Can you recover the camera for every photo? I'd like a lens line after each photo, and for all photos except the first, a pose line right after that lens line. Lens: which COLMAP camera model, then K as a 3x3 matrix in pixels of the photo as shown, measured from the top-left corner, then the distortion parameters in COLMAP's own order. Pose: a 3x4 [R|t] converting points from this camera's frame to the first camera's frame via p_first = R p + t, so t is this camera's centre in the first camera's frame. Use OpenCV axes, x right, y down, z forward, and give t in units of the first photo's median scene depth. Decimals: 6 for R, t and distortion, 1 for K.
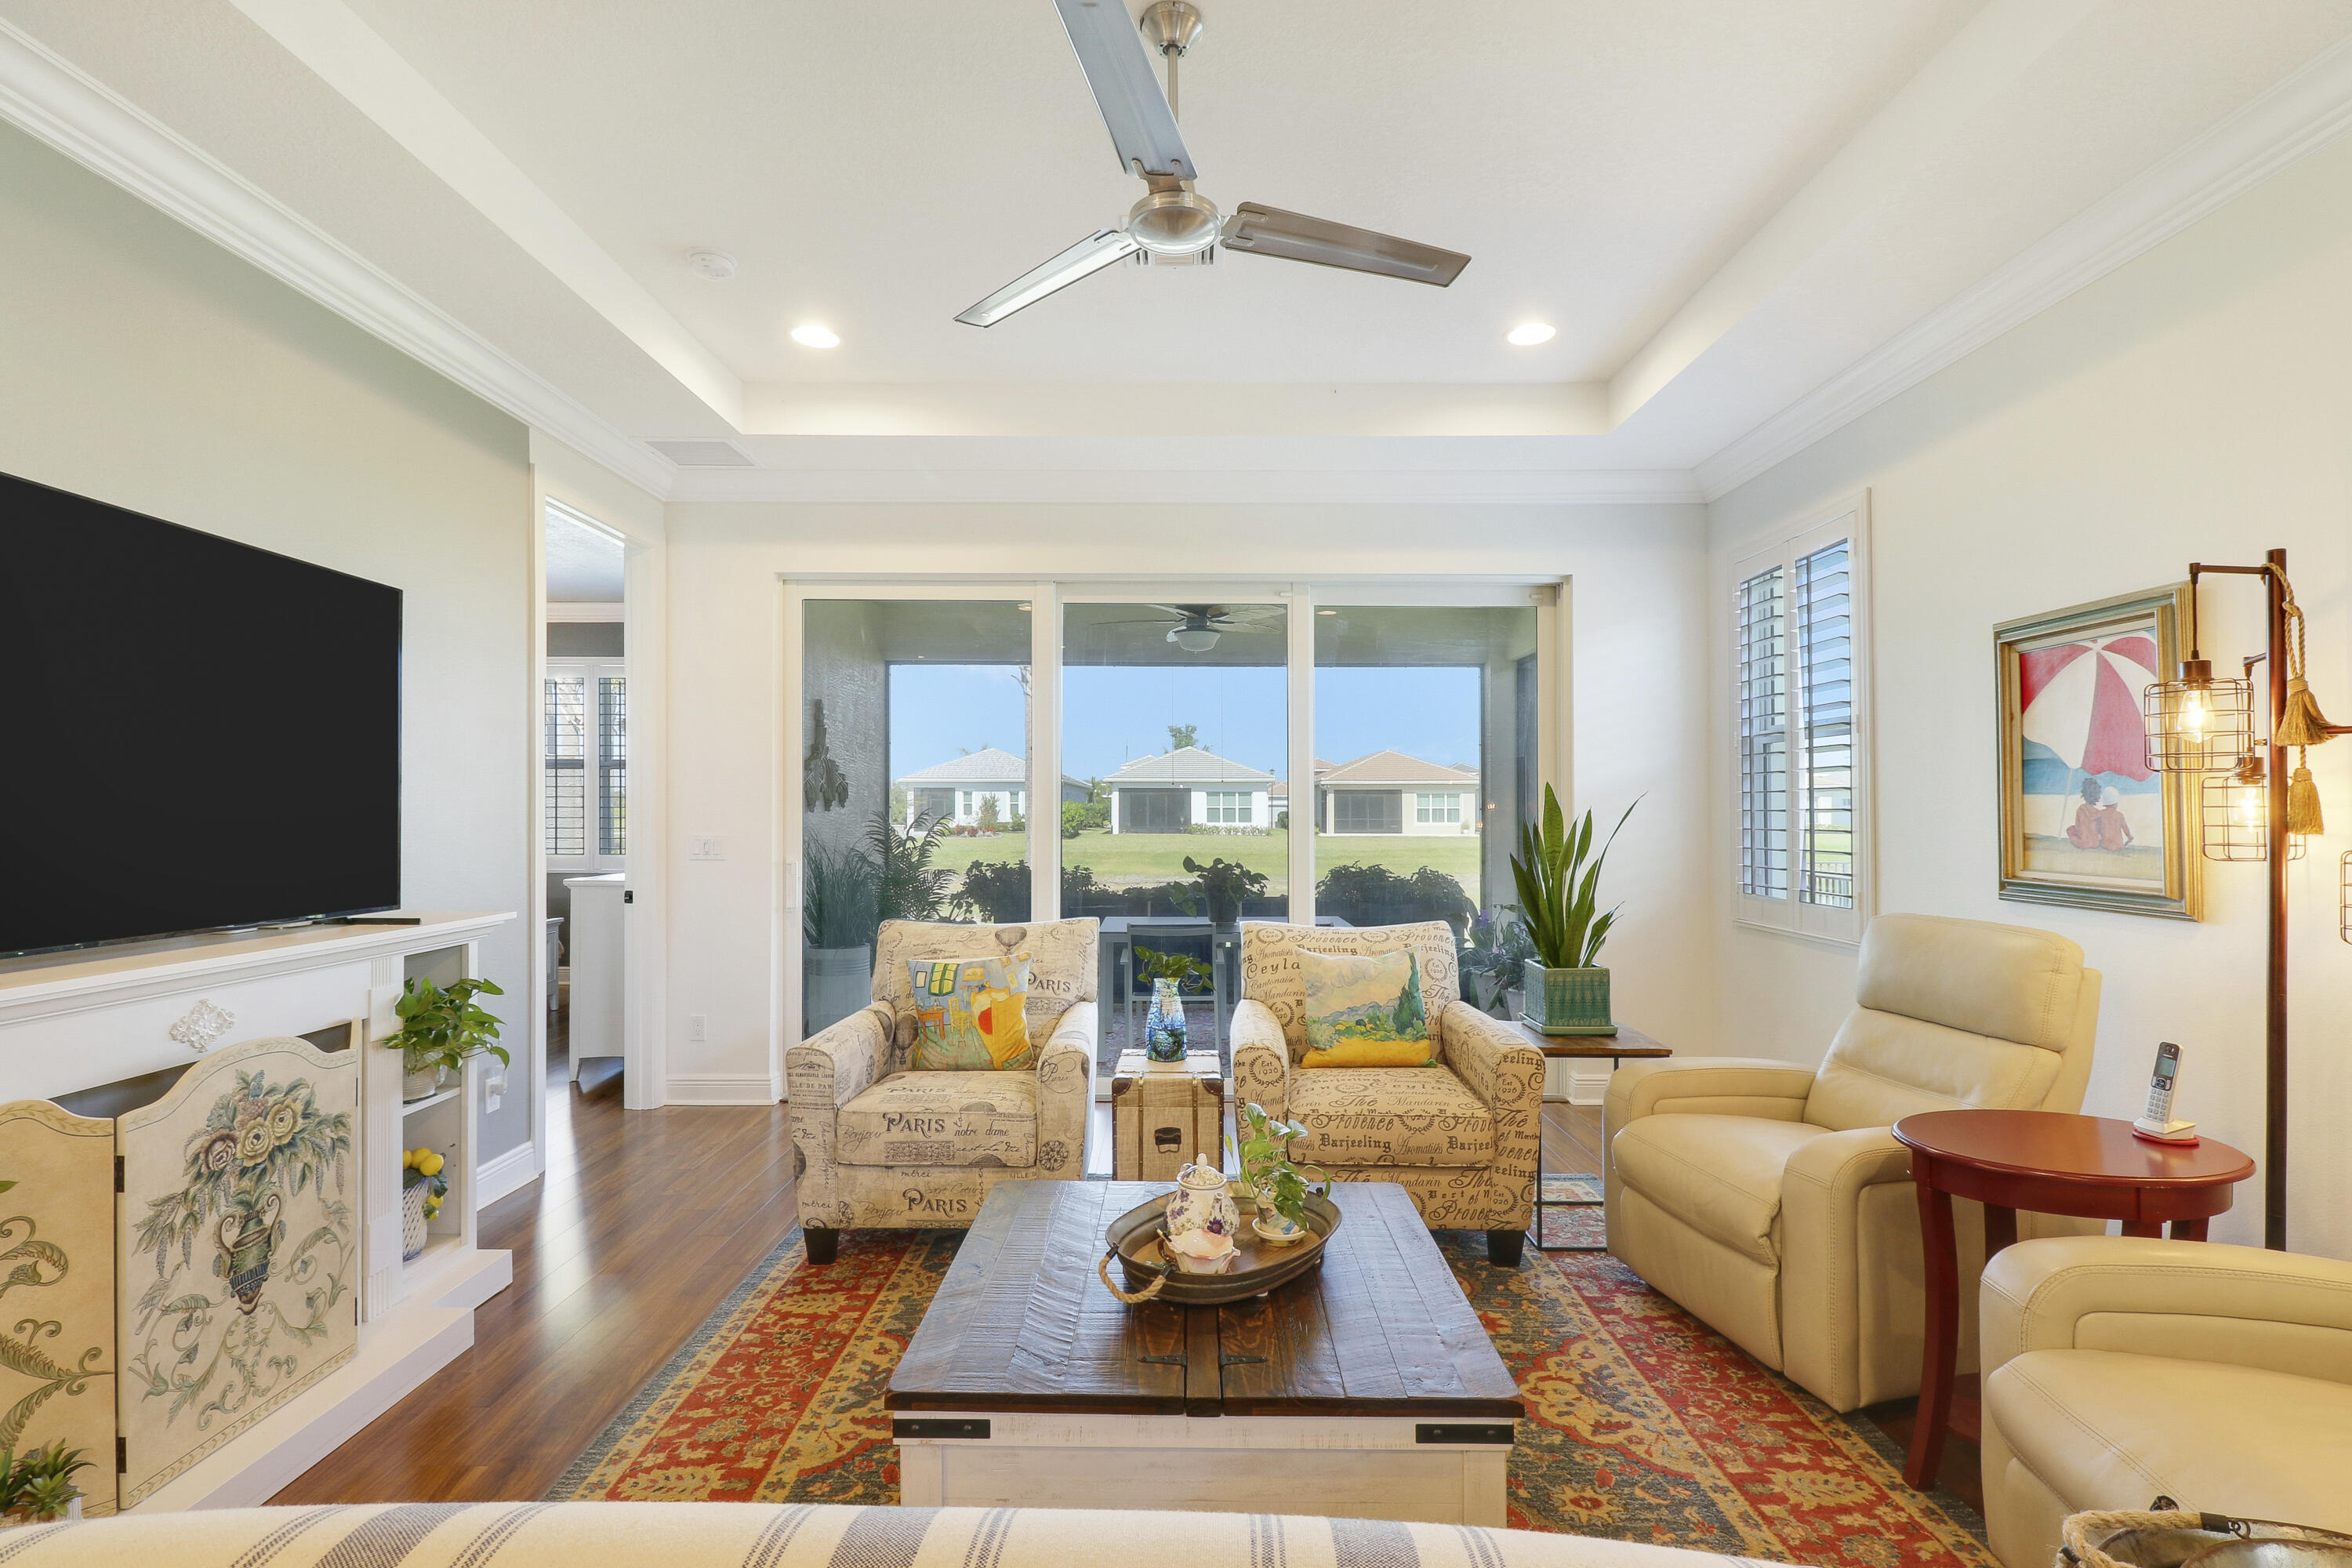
lens RADIAL K [[1098.7, 0, 1179.1], [0, 1098.7, 786.2], [0, 0, 1]] dist [-0.012672, -0.001261]
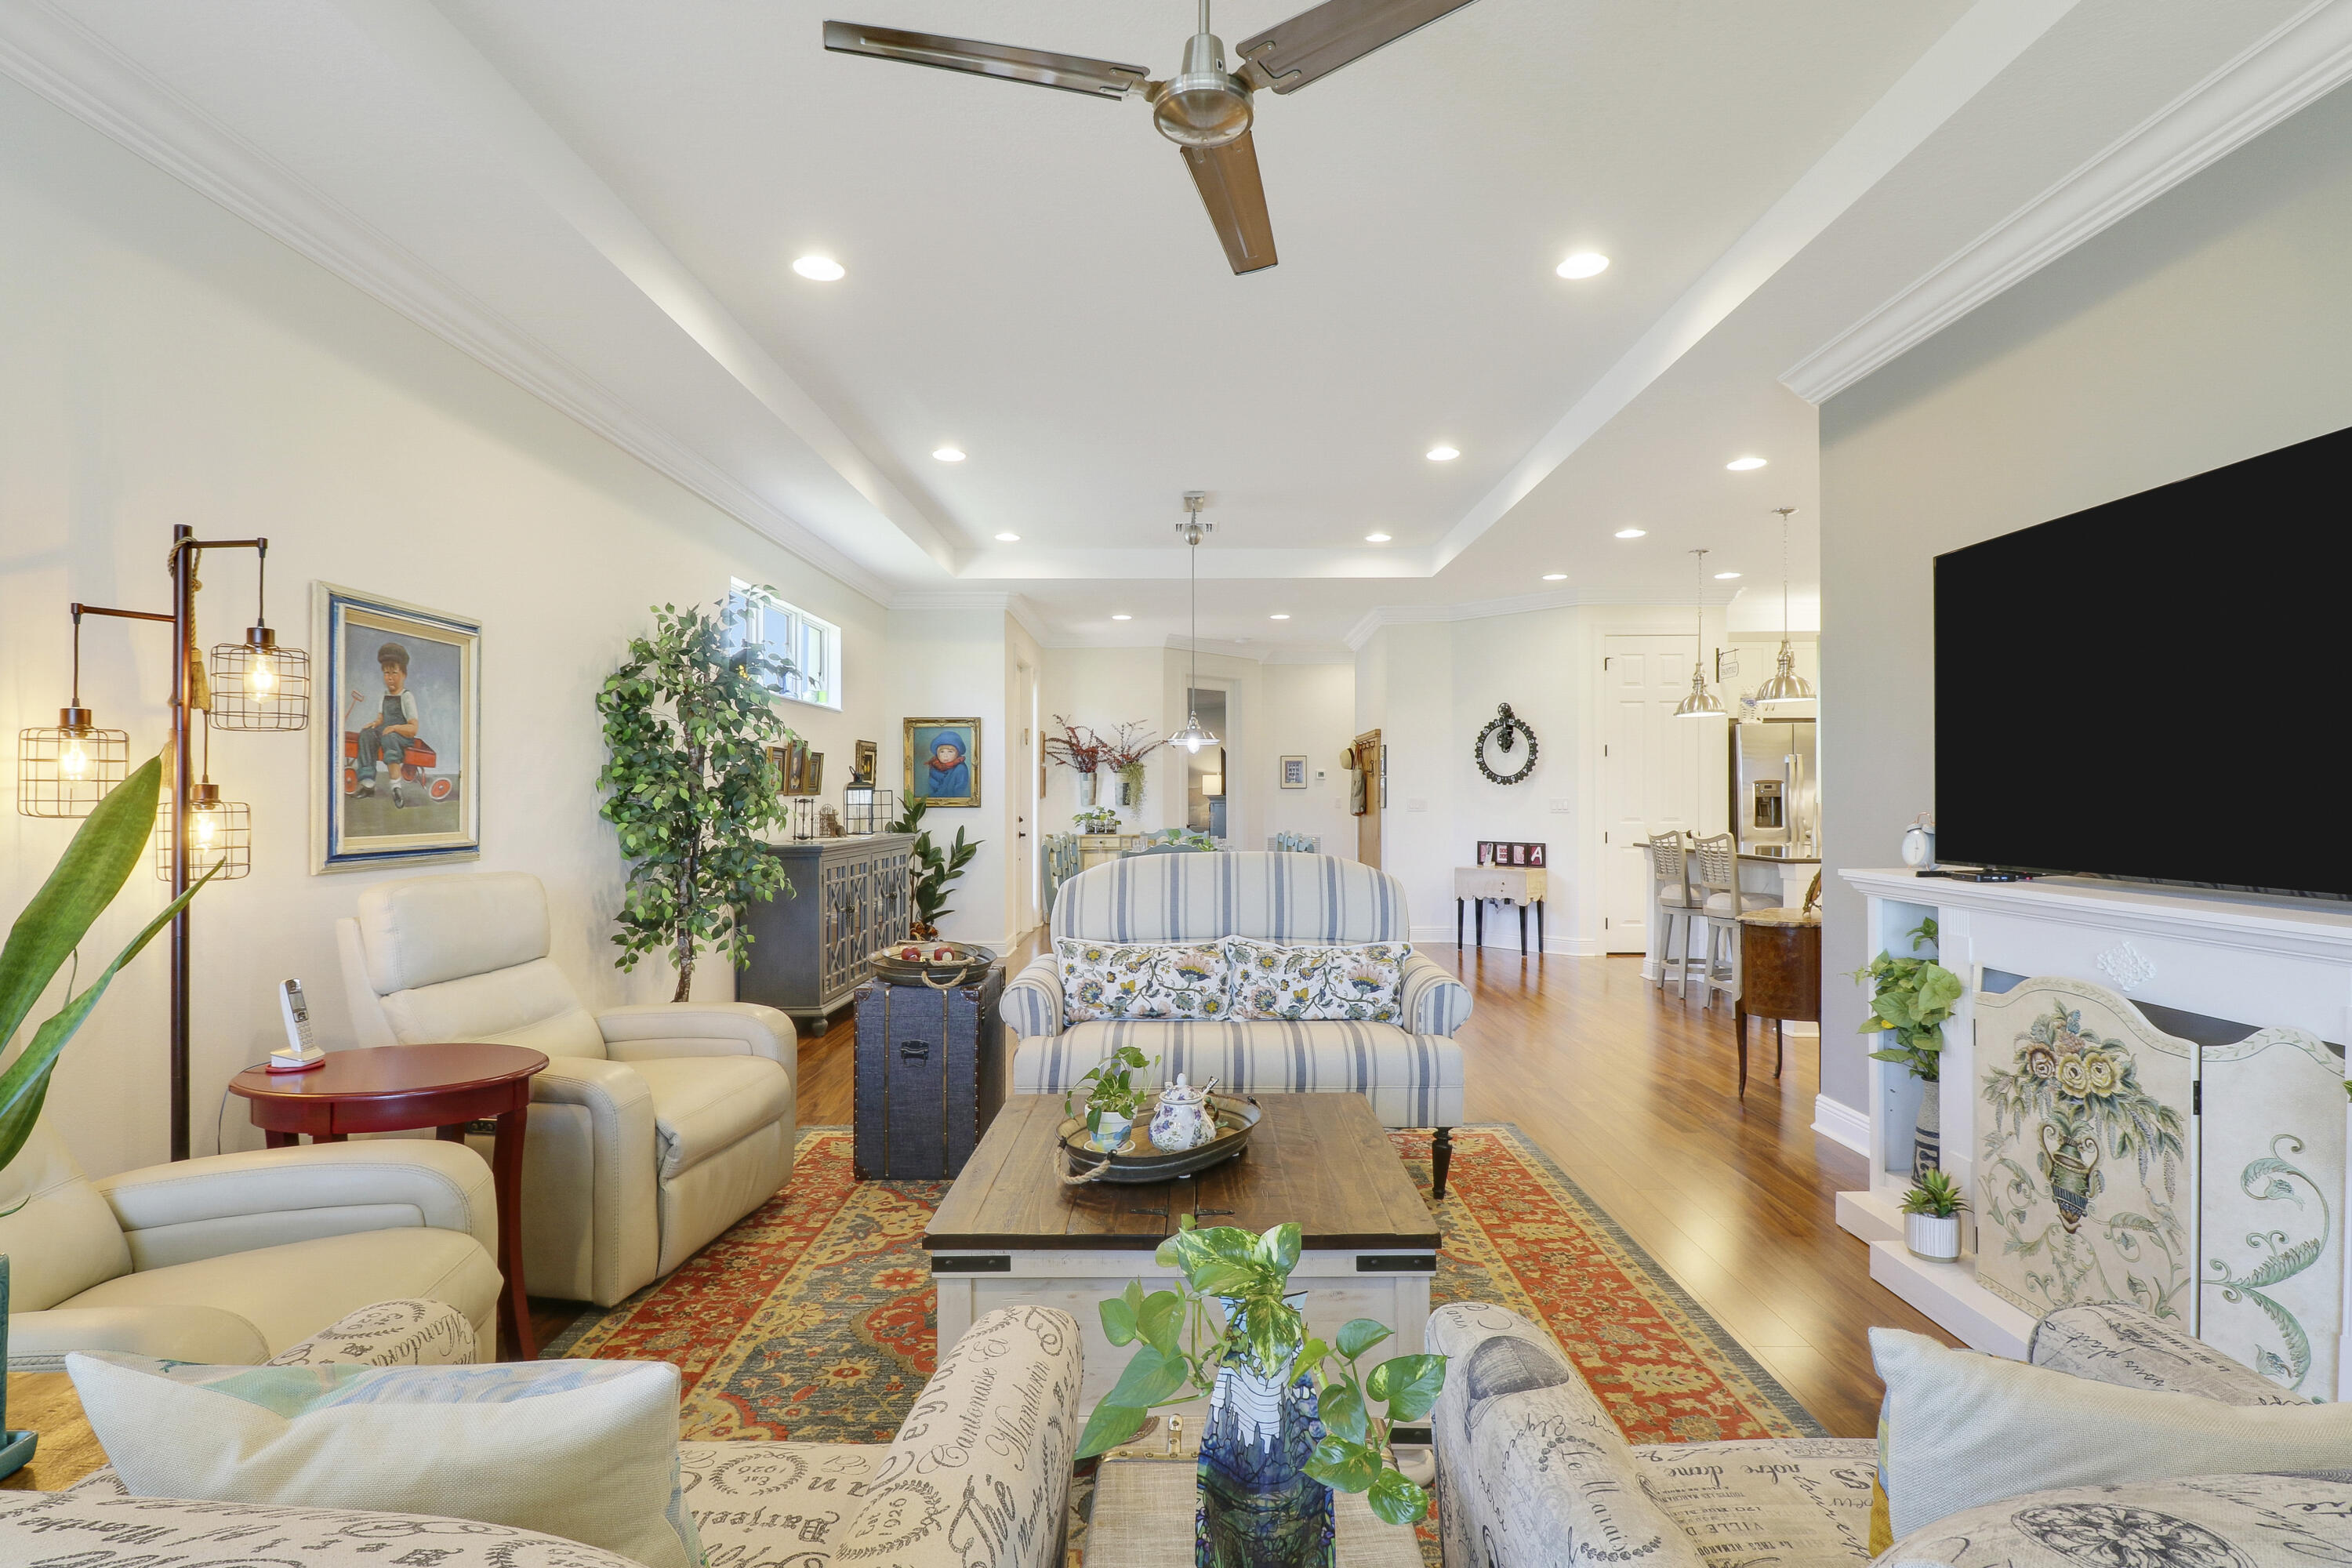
lens RADIAL K [[1098.7, 0, 1179.1], [0, 1098.7, 786.2], [0, 0, 1]] dist [-0.012672, -0.001261]
pose [[-0.999943, 0.008792, 0.006126, 0.007667], [0.008601, 0.999495, -0.030598, 0.069774], [-0.006392, -0.030544, -0.999513, 1.994774]]
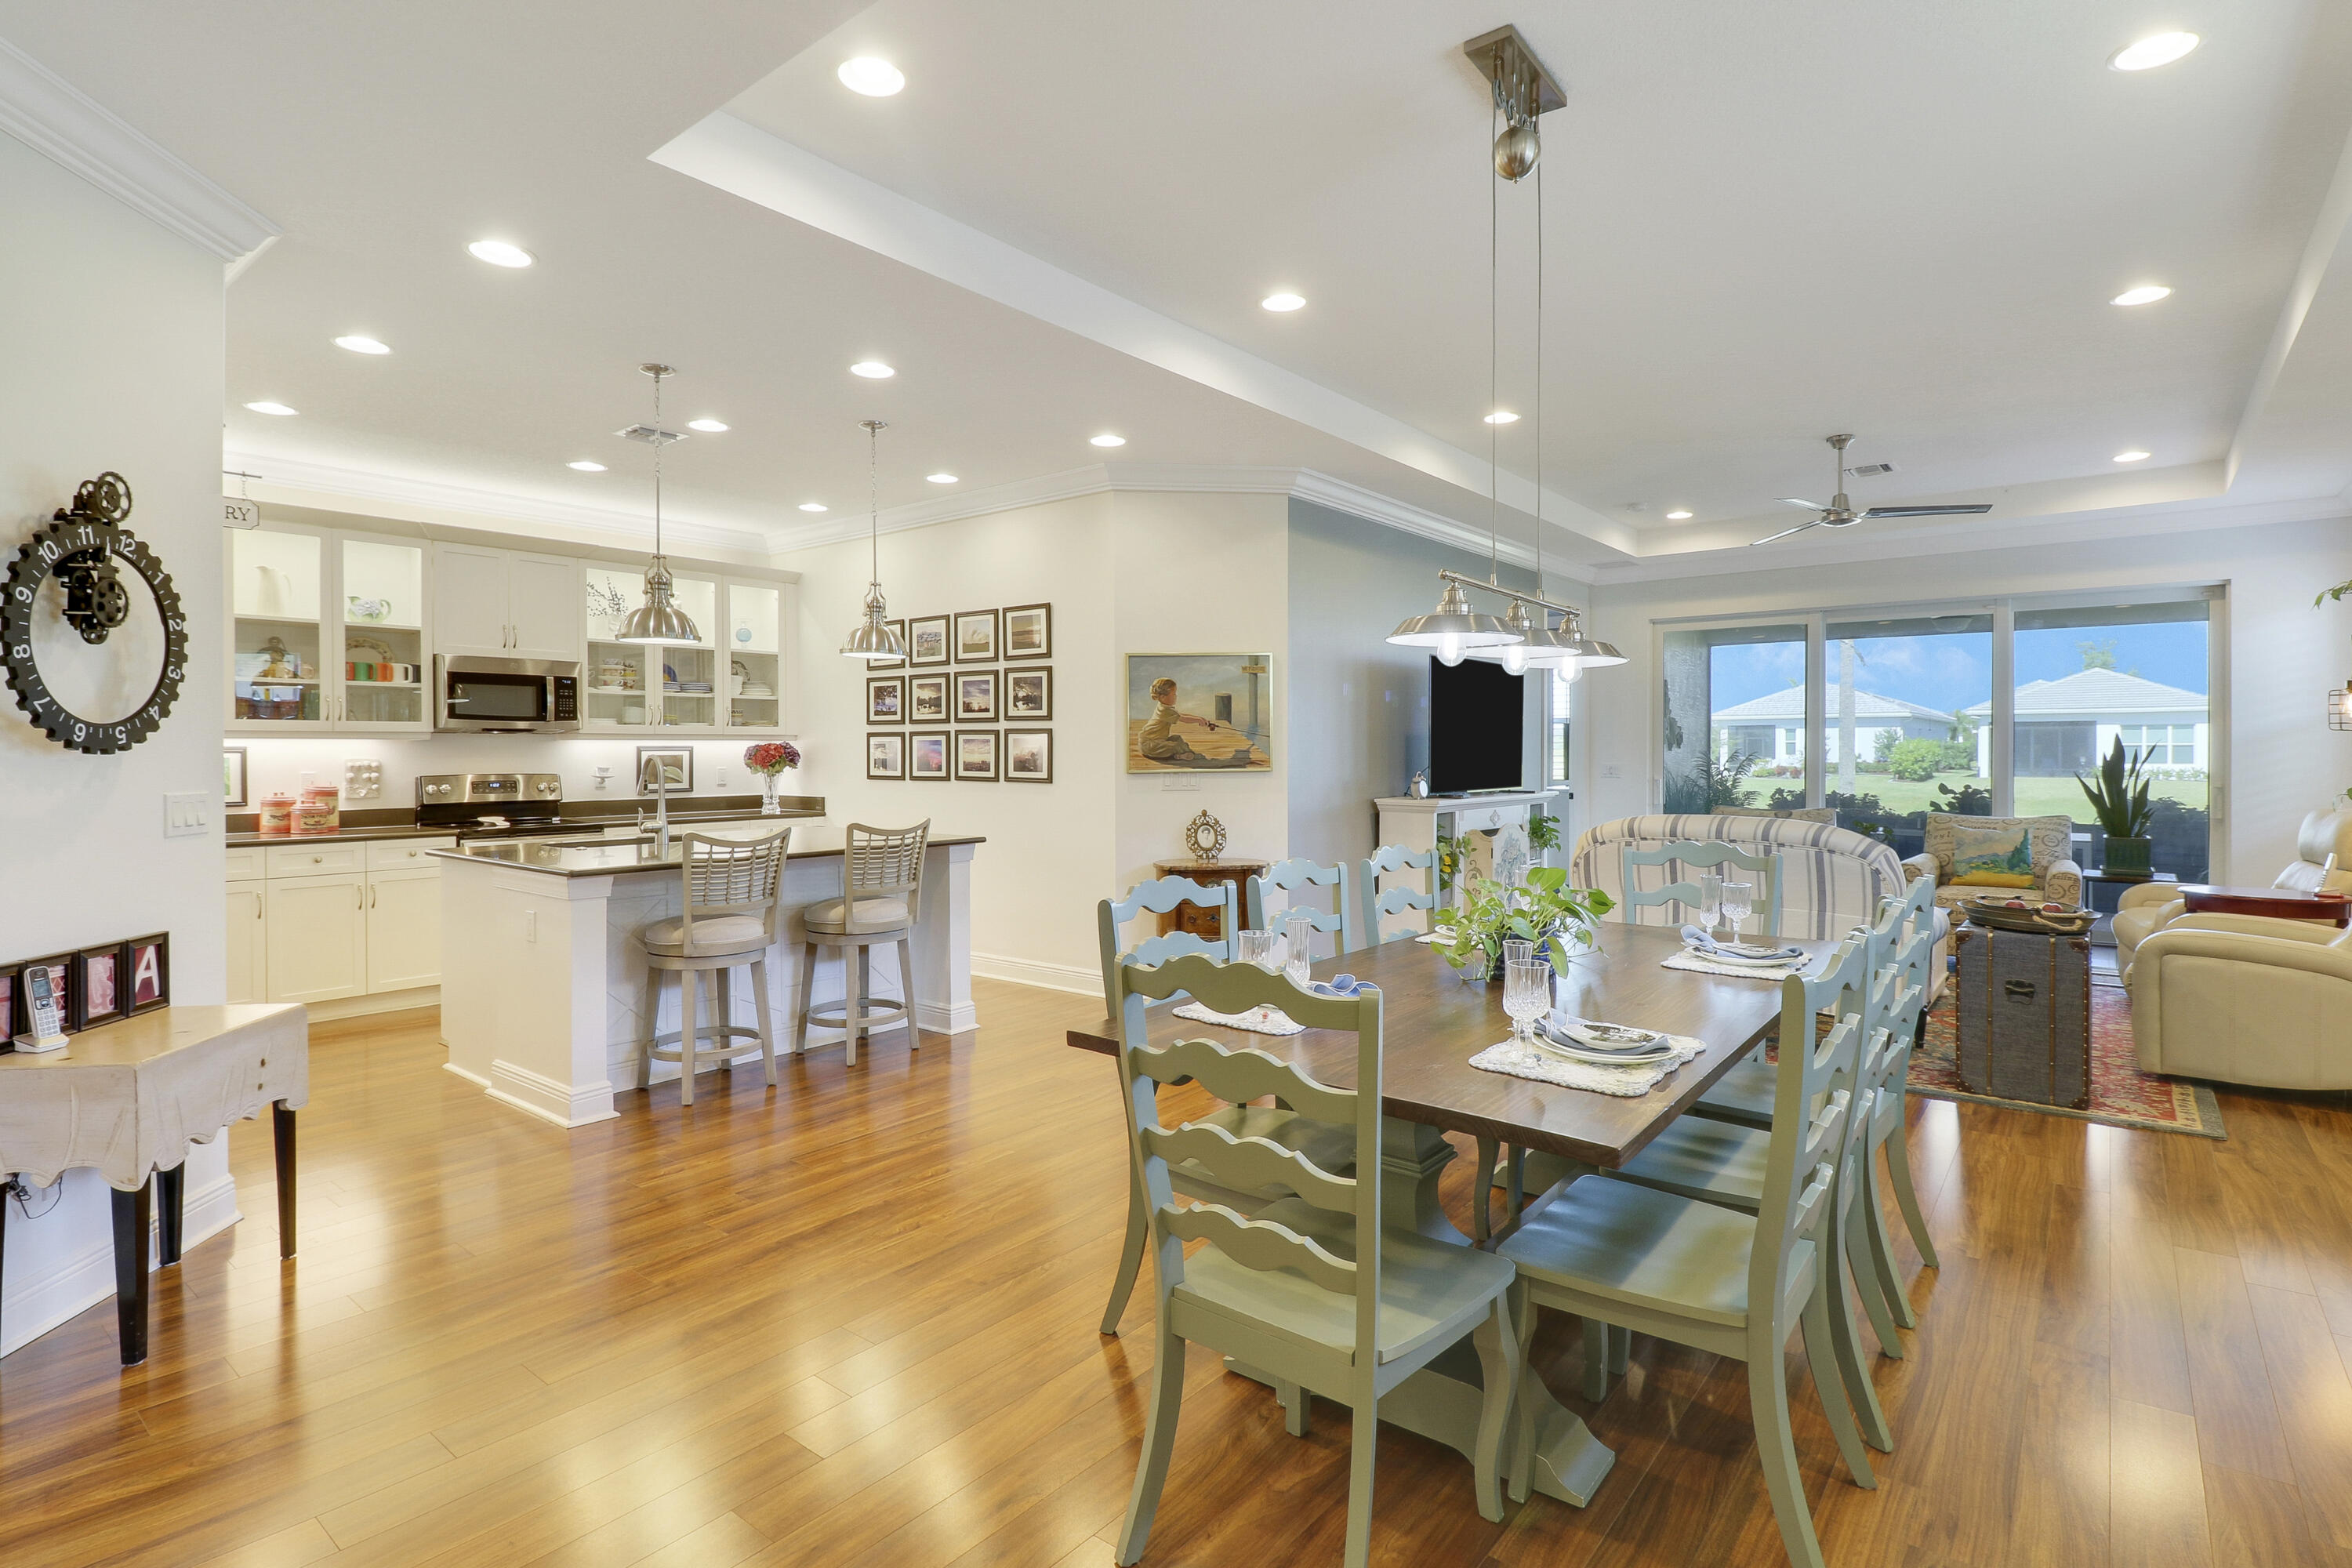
lens RADIAL K [[1190.2, 0, 1183.4], [0, 1190.2, 792.2], [0, 0, 1]] dist [-0.011473, -0.000720]
pose [[0.786310, 0.017516, -0.617583, 0.533838], [0.017714, 0.998548, 0.050874, -0.049847], [0.617578, -0.050942, 0.784858, -2.258665]]
